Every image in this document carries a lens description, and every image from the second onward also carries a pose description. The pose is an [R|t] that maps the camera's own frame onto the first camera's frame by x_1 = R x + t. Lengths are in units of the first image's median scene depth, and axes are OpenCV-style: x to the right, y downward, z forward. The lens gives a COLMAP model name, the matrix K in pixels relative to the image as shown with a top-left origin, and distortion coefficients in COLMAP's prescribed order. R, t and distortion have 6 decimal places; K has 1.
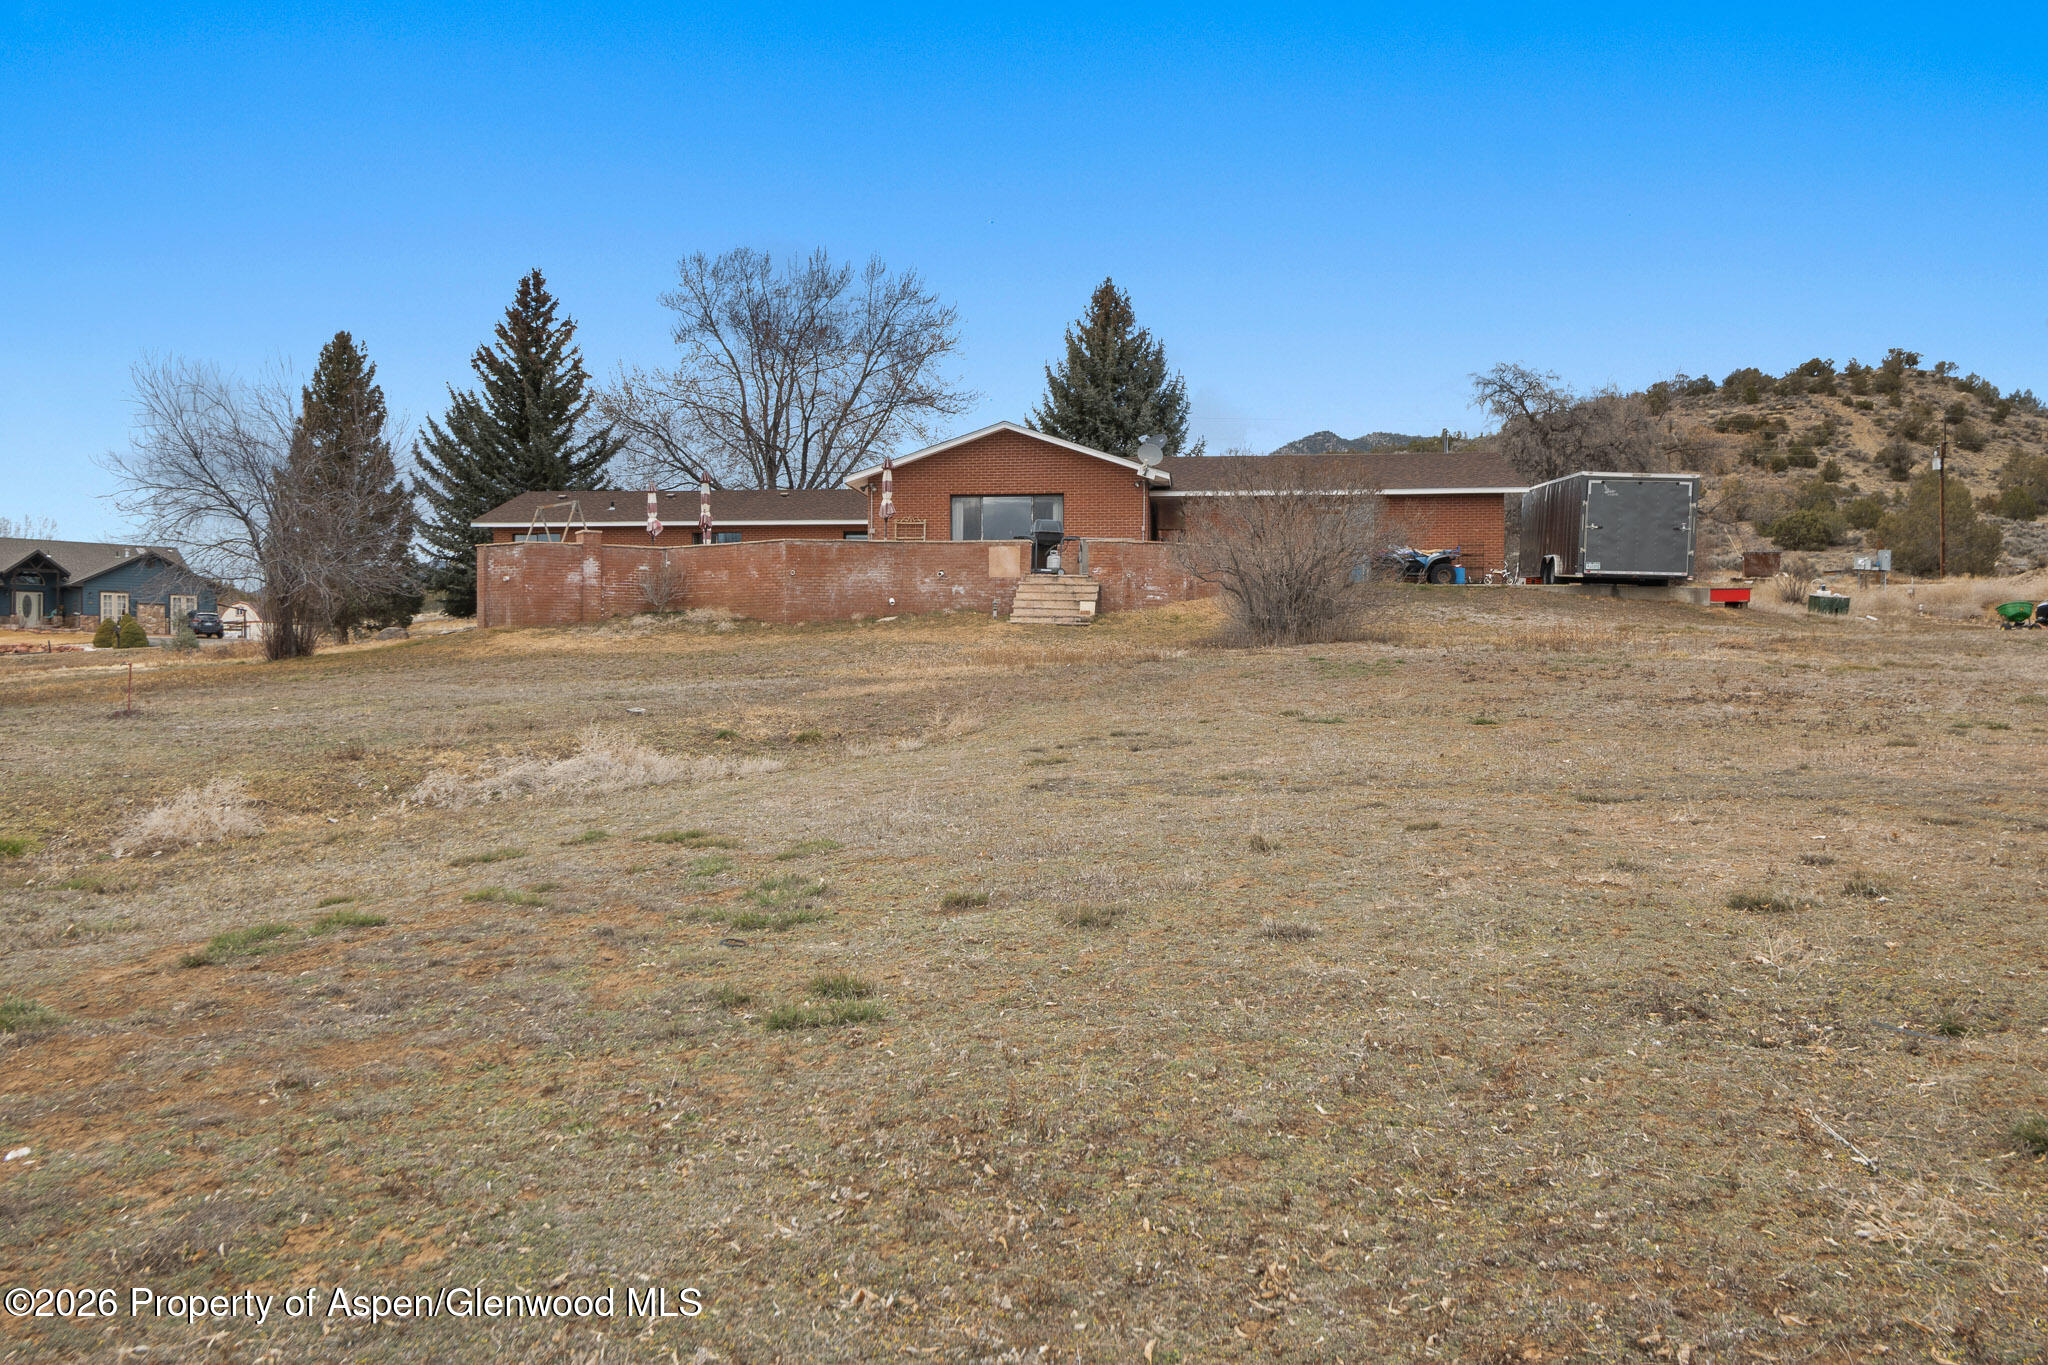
lens RADIAL K [[1789.1, 0, 1023.0], [0, 1789.1, 680.9], [0, 0, 1]] dist [-0.005820, -0.002590]
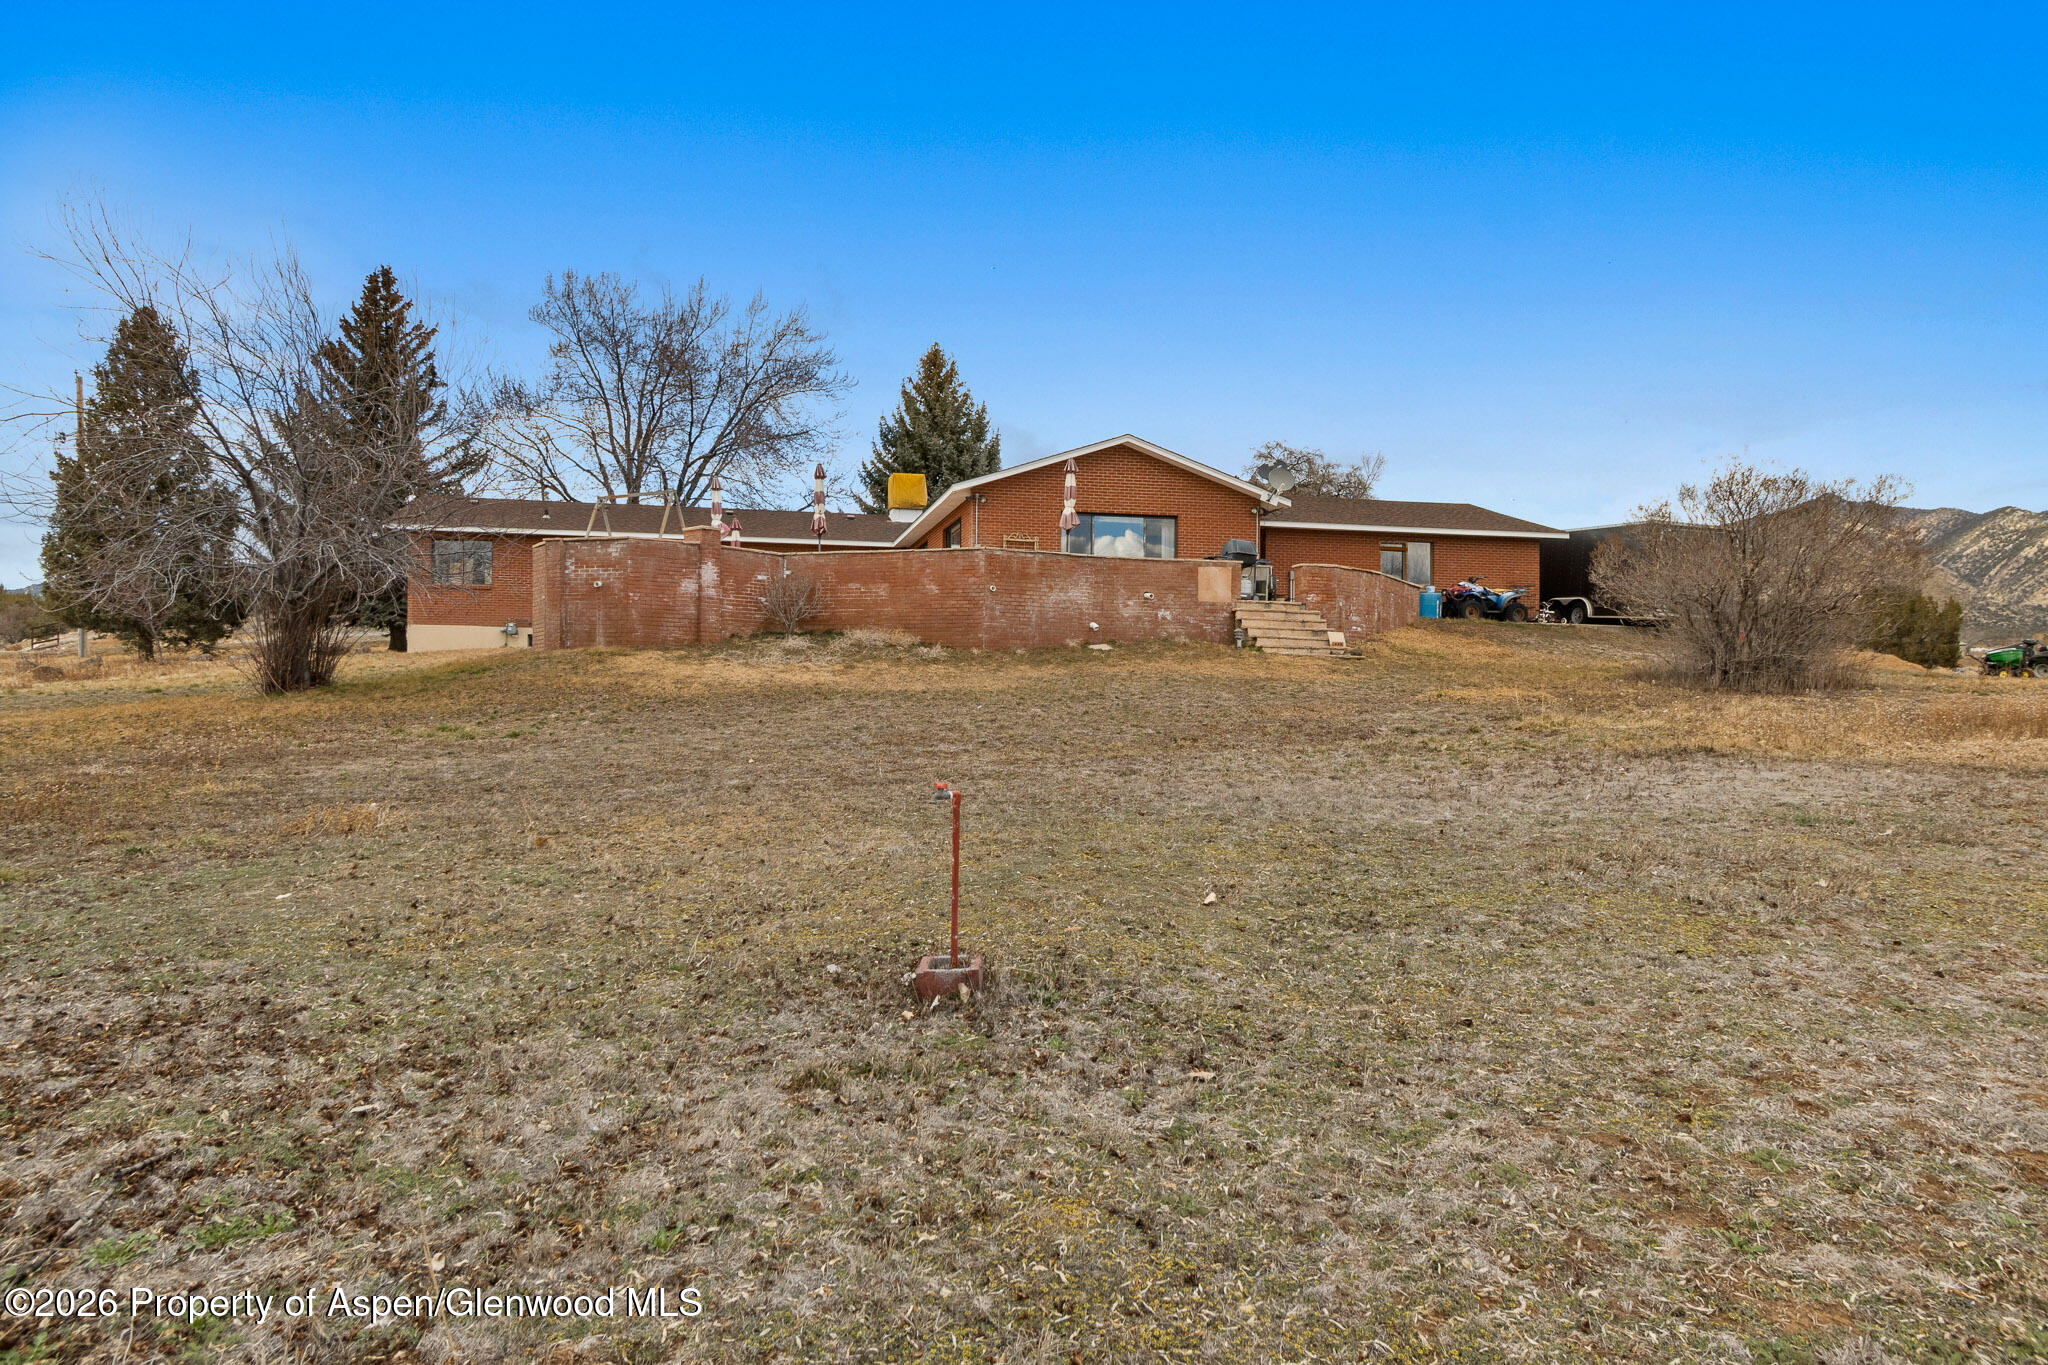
lens RADIAL K [[1207.9, 0, 1025.5], [0, 1207.9, 685.1], [0, 0, 1]] dist [-0.005177, 0.000395]
pose [[0.934633, 0.004847, 0.355580, -0.279395], [-0.005369, 0.999985, 0.000481, -0.015034], [-0.355573, -0.002359, 0.934646, 0.430172]]
